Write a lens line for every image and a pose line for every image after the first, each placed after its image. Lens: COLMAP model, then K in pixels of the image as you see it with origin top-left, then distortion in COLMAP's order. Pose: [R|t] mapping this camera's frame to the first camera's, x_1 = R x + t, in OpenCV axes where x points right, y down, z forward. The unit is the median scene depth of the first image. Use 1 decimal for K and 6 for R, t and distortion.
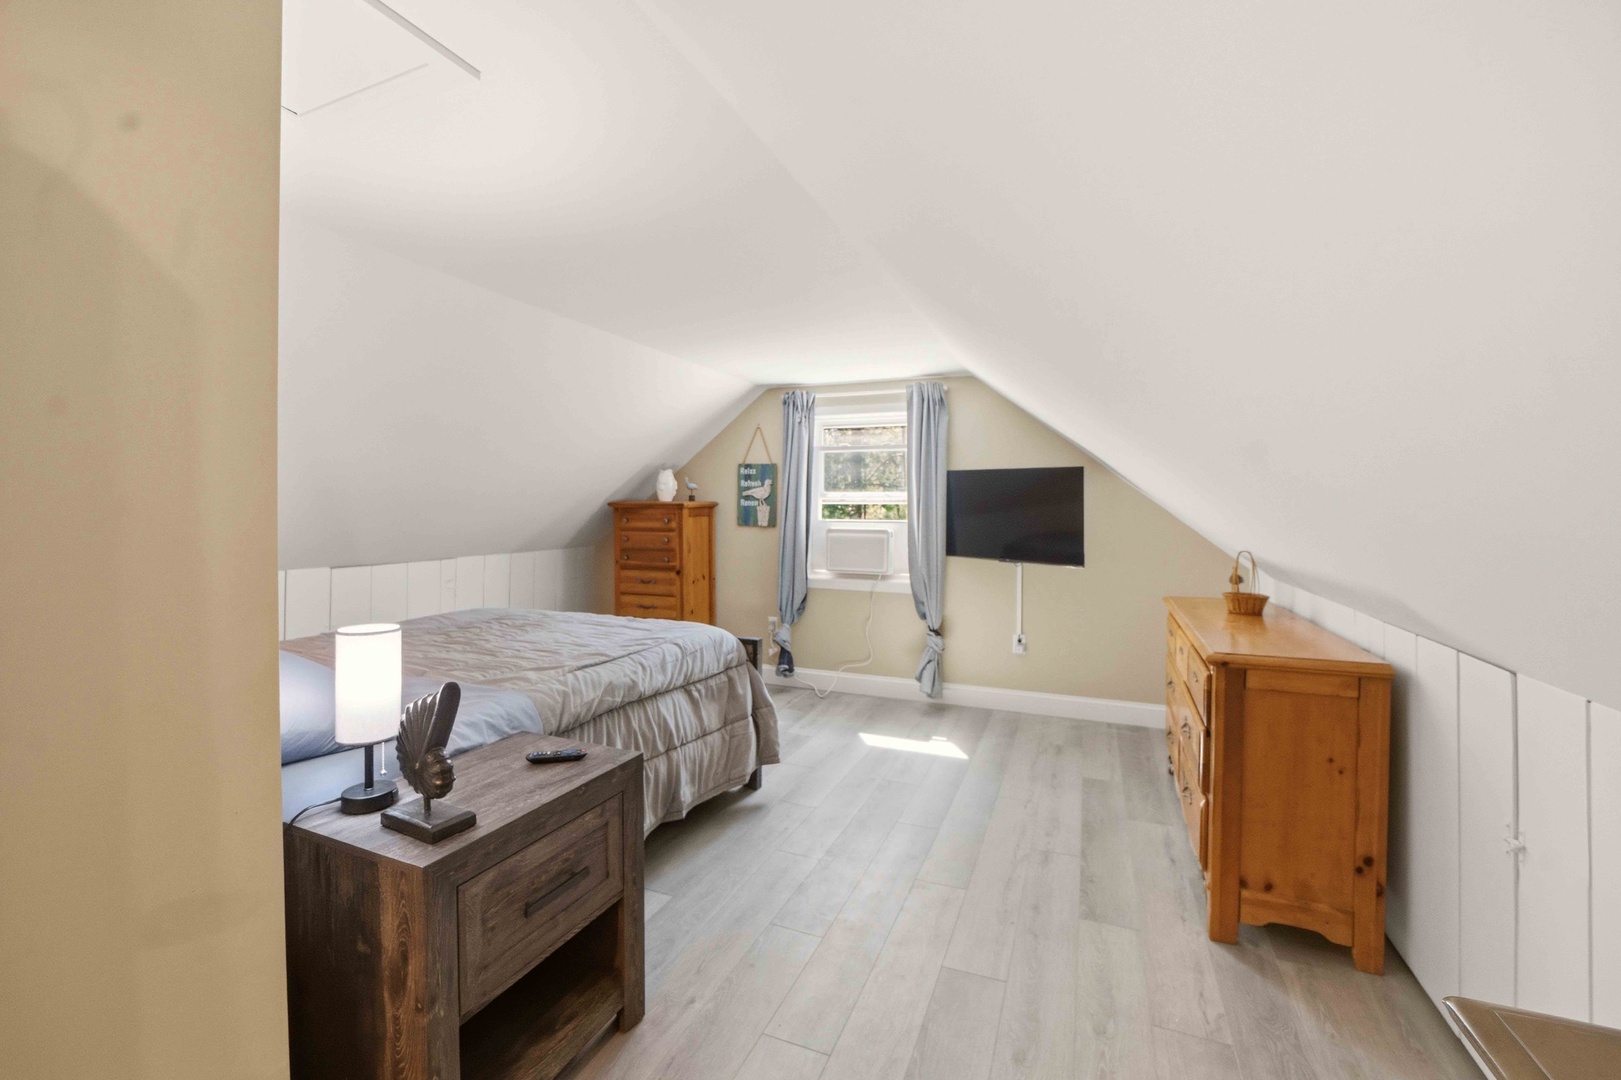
lens RADIAL K [[698.7, 0, 809.5], [0, 698.7, 533.3], [0, 0, 1]] dist [-0.022398, 0.002482]
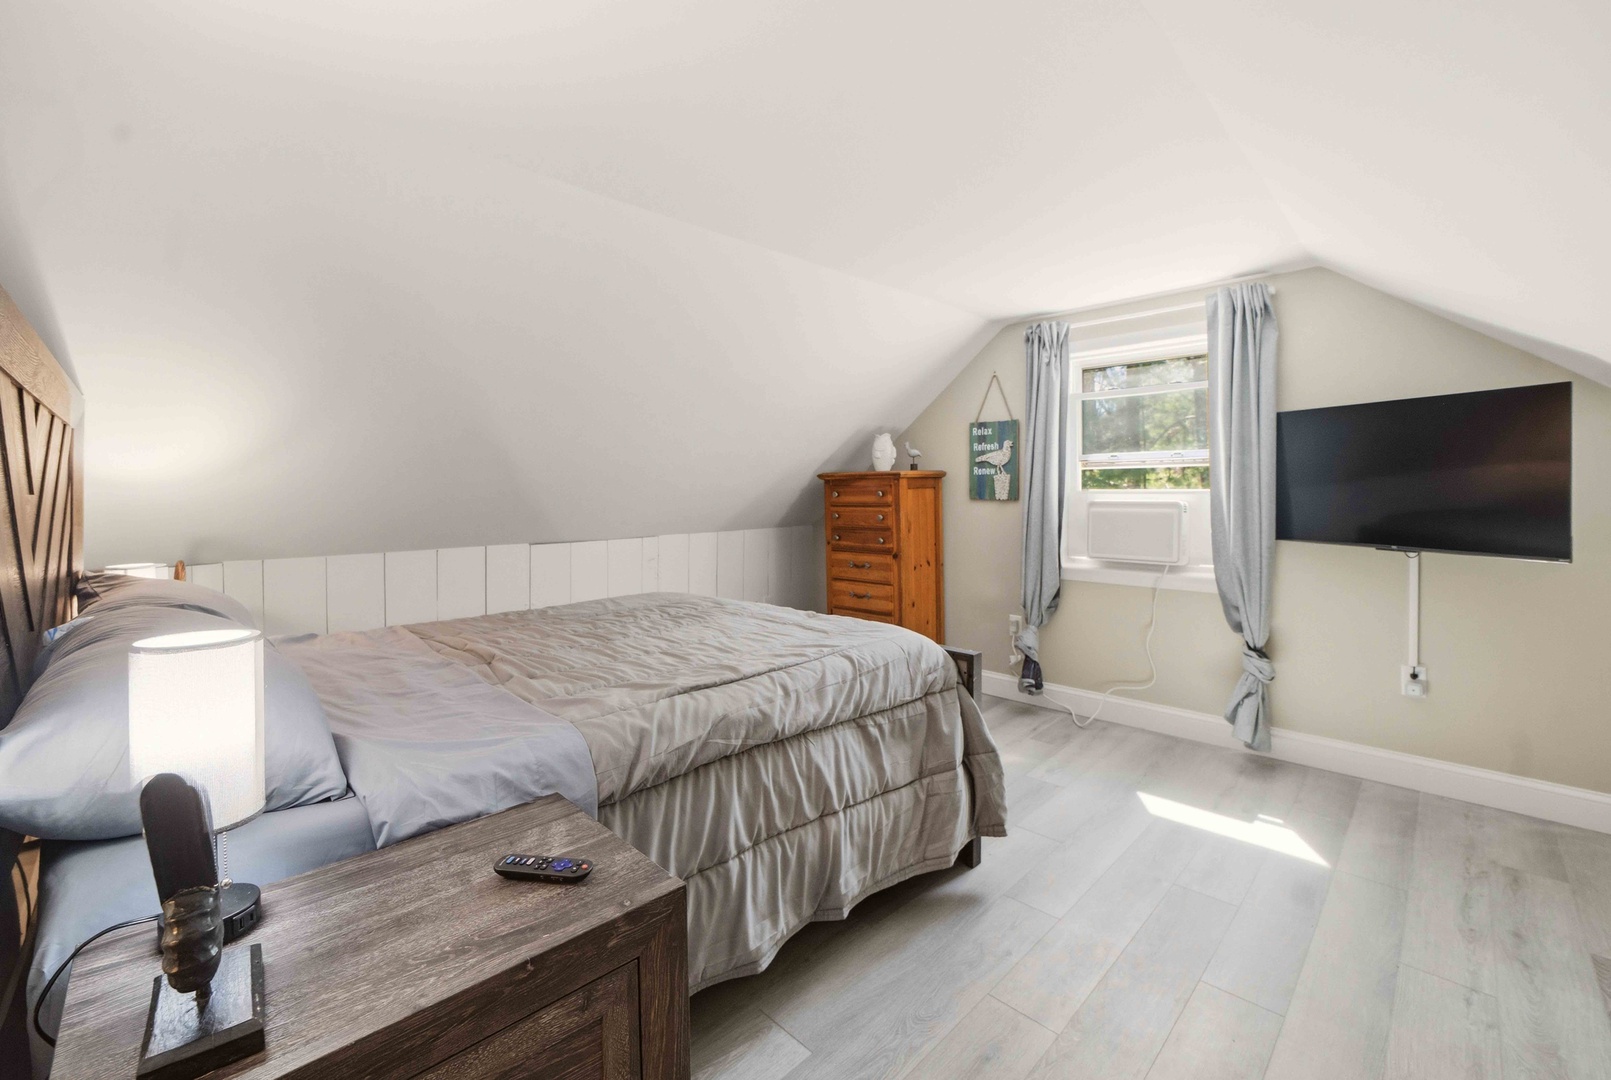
lens RADIAL K [[694.4, 0, 797.9], [0, 694.4, 504.6], [0, 0, 1]] dist [-0.022398, 0.002482]
pose [[0.925384, -0.006004, -0.378984, 0.022901], [-0.000846, 0.999839, -0.017905, 0.012325], [0.379030, 0.016889, 0.925230, 0.243862]]
